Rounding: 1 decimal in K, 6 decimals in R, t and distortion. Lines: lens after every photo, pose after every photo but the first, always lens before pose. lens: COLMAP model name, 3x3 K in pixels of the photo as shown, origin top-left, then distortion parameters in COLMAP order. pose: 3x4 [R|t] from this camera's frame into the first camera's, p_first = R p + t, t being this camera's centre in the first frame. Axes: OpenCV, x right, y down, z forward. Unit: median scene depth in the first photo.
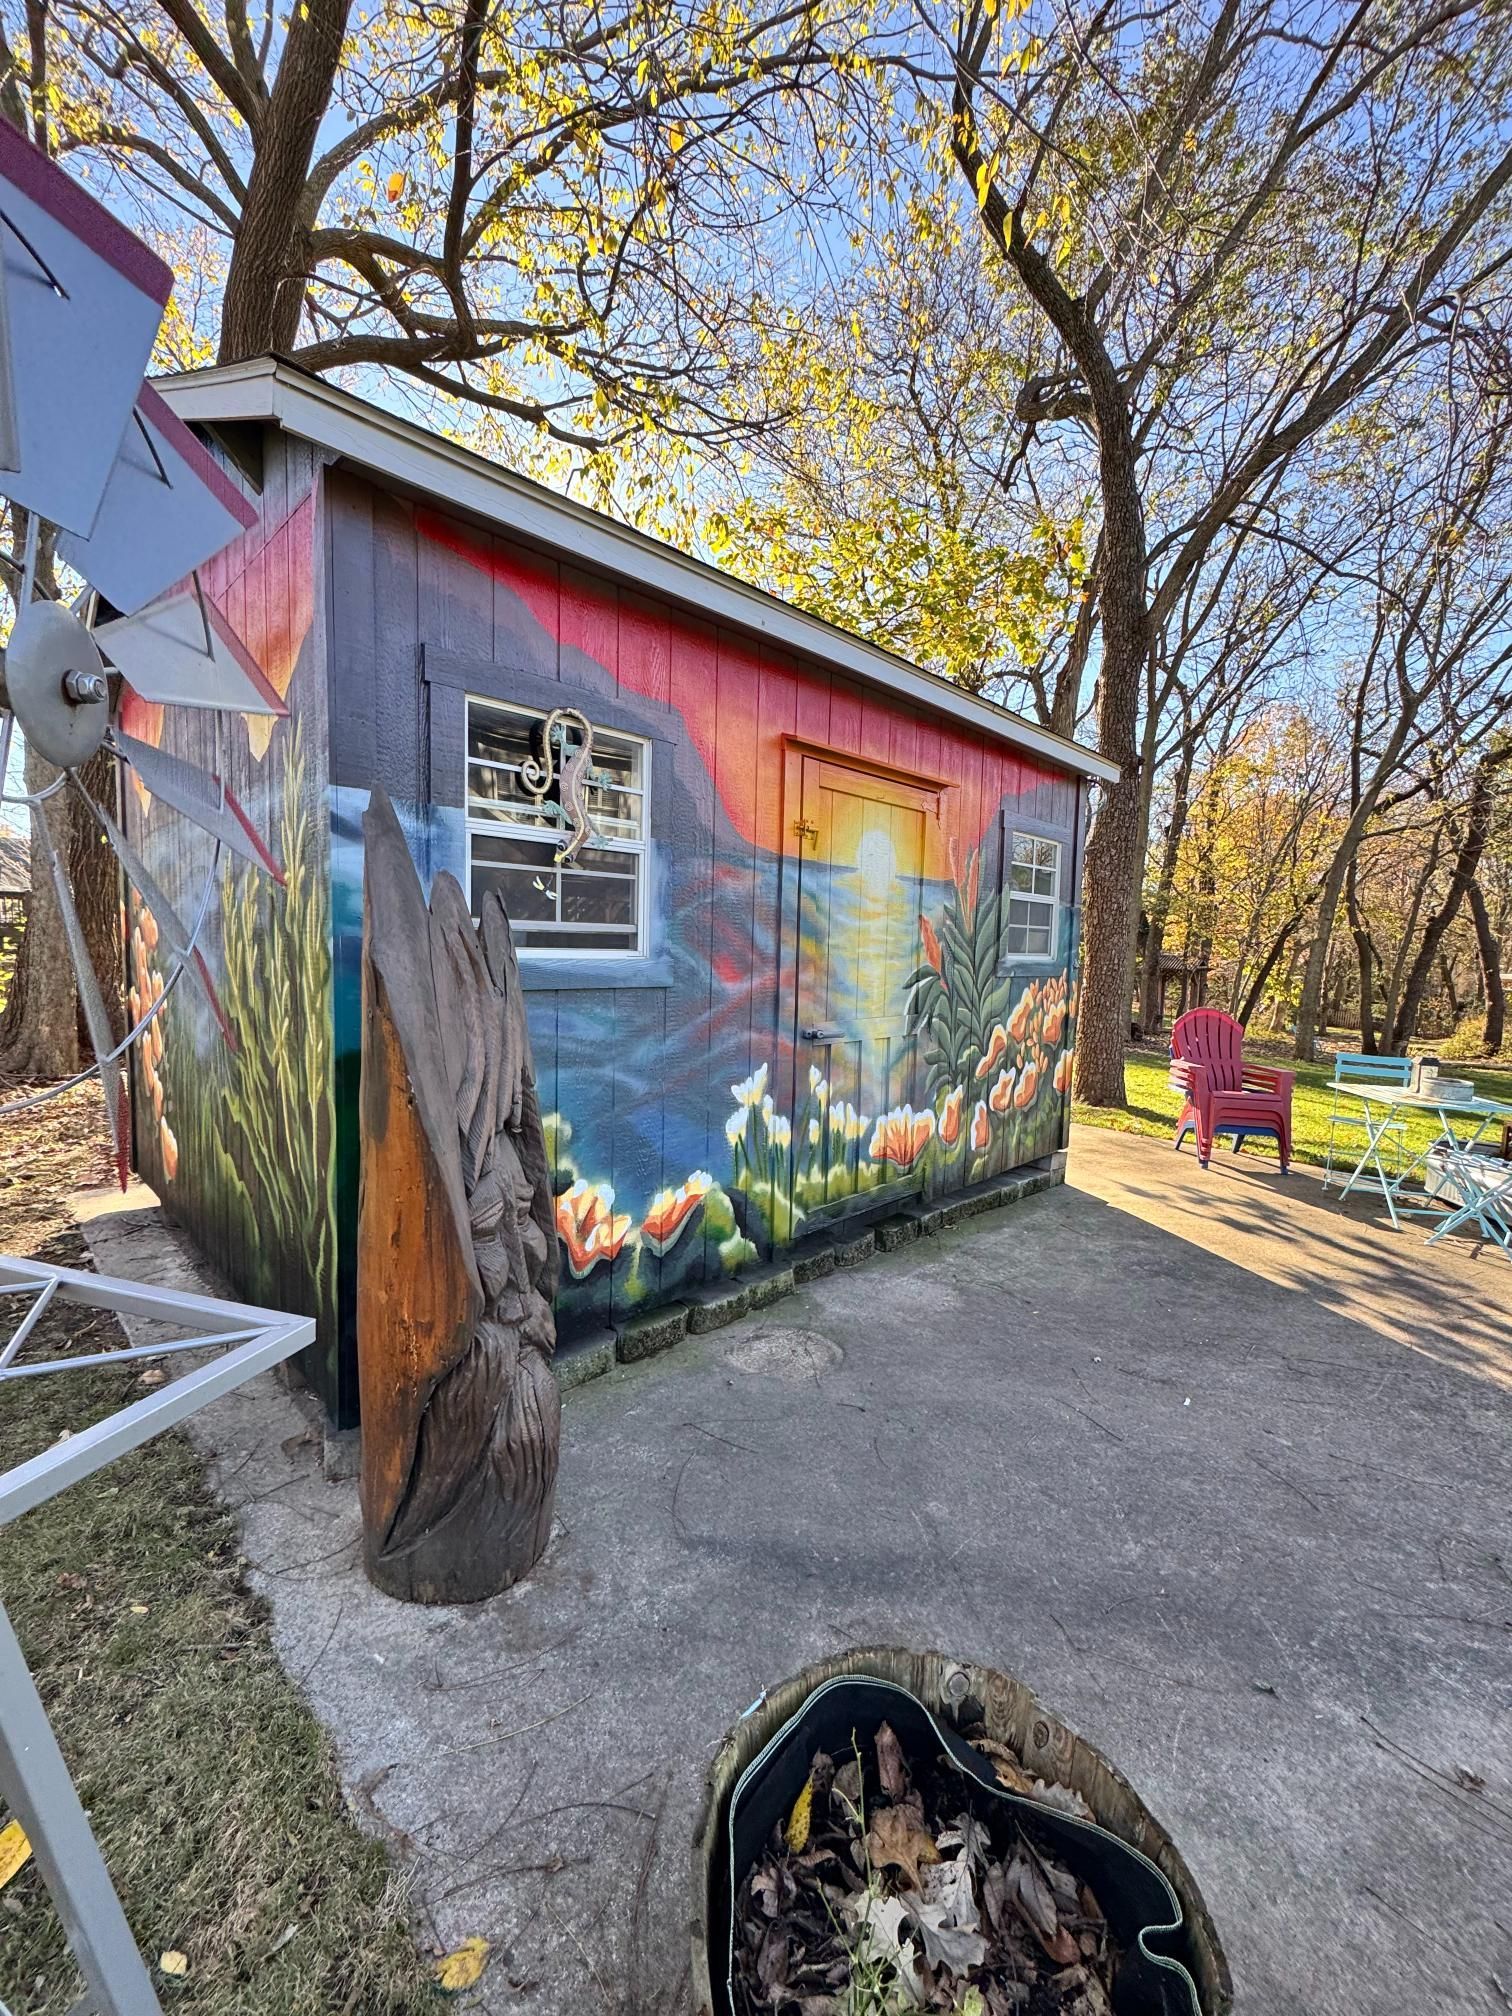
lens RADIAL K [[805.9, 0, 756.0], [0, 805.9, 1008.0], [0, 0, 1]] dist [0.002094, 0.000108]
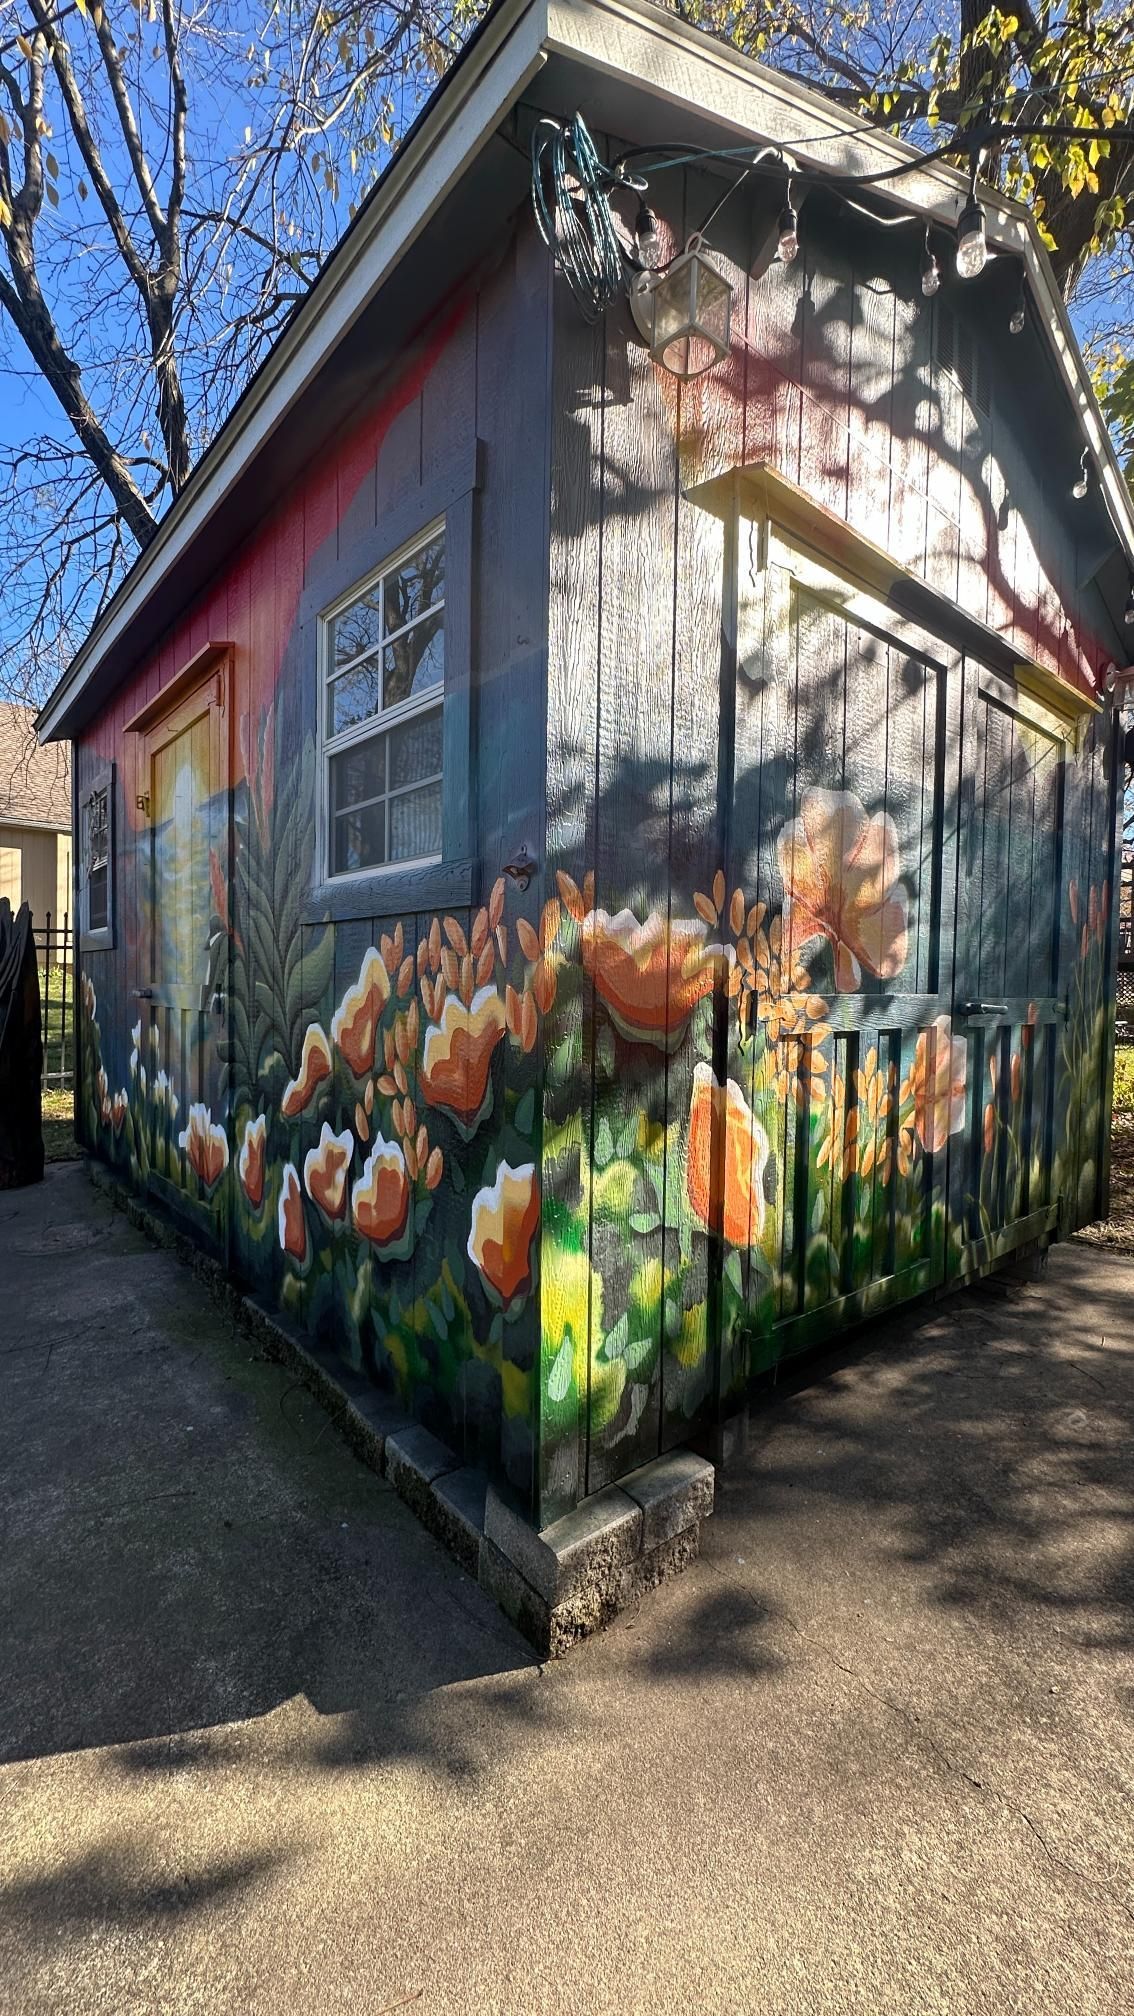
lens RADIAL K [[806.9, 0, 567.0], [0, 806.9, 1008.0], [0, 0, 1]] dist [-0.000379, 0.000081]
pose [[-0.096481, 0.005916, -0.995317, 0.785310], [-0.089409, 0.995888, 0.014587, -0.009207], [0.991311, 0.090397, -0.095555, 1.221853]]
